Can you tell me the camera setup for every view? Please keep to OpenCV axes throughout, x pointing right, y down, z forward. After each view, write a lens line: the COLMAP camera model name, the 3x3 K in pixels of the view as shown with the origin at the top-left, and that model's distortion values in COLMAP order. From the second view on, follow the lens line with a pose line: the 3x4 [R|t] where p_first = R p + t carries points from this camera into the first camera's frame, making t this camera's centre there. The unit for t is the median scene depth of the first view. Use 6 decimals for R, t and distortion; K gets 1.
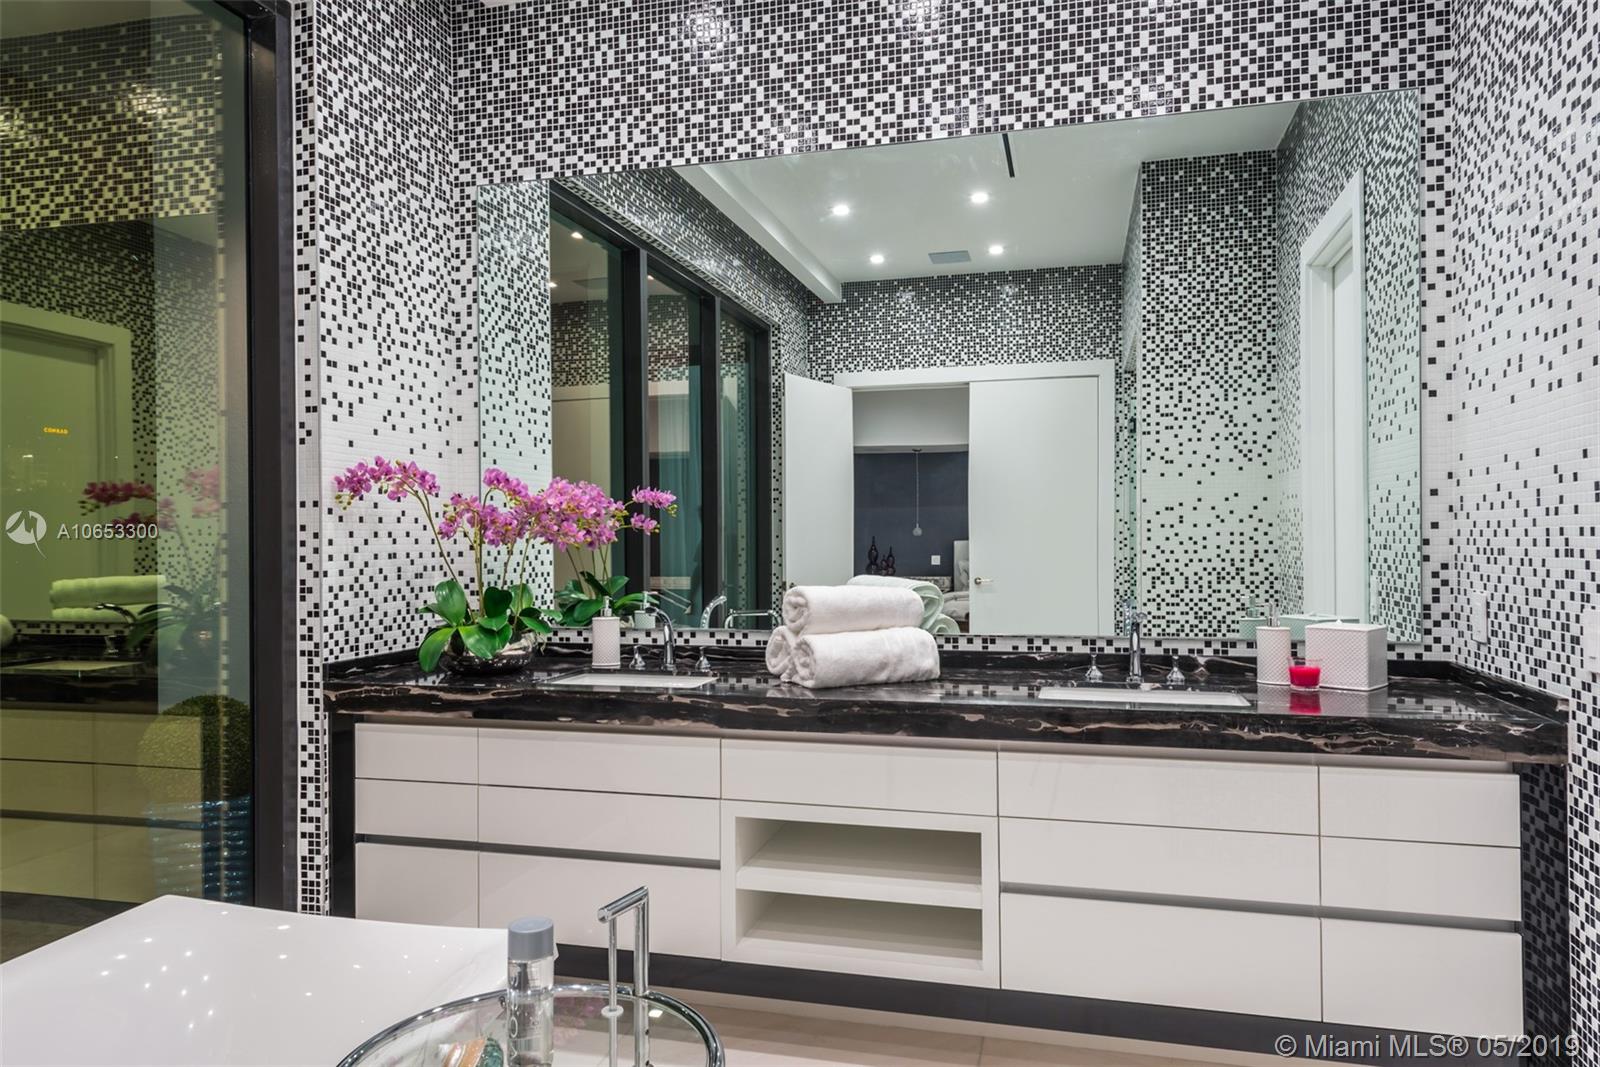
lens RADIAL K [[1040.5, 0, 798.7], [0, 1040.5, 536.4], [0, 0, 1]] dist [0.023216, -0.012591]
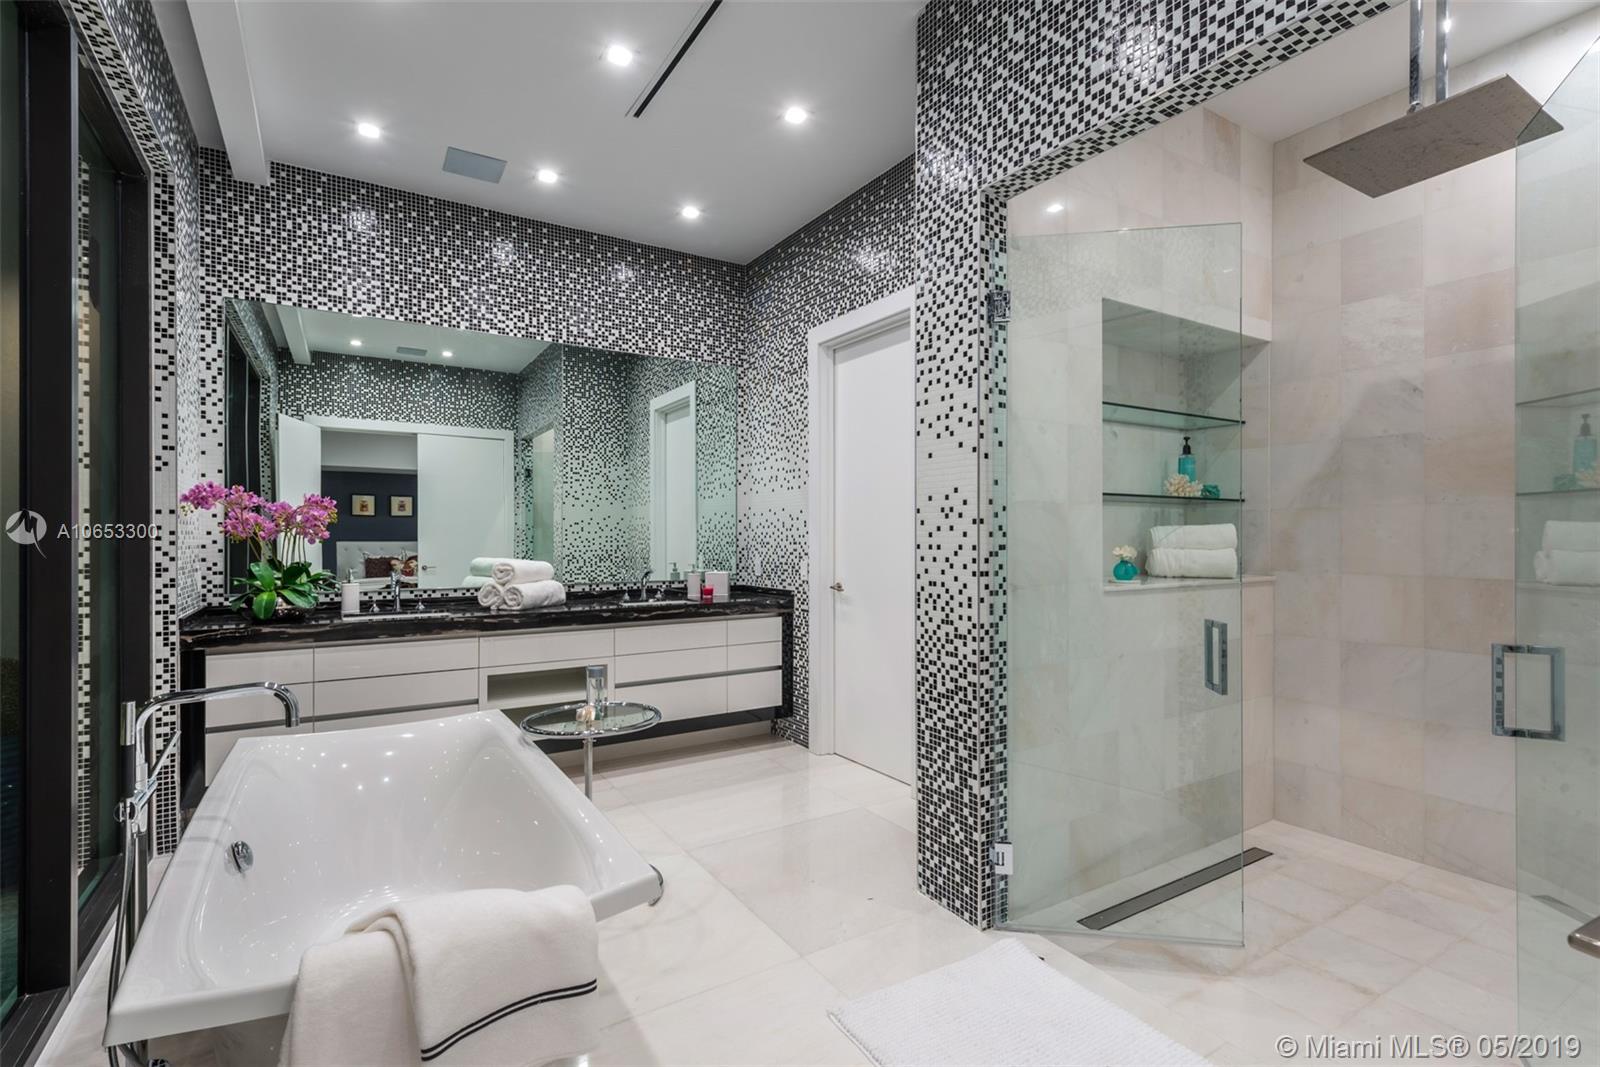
lens RADIAL K [[759.1, 0, 803.2], [0, 759.1, 536.0], [0, 0, 1]] dist [0.001482, 0.000092]
pose [[0.684124, 0.007794, 0.729325, -0.598589], [-0.004877, 0.999969, -0.006112, 0.005355], [-0.729350, 0.000625, 0.684141, -0.373739]]
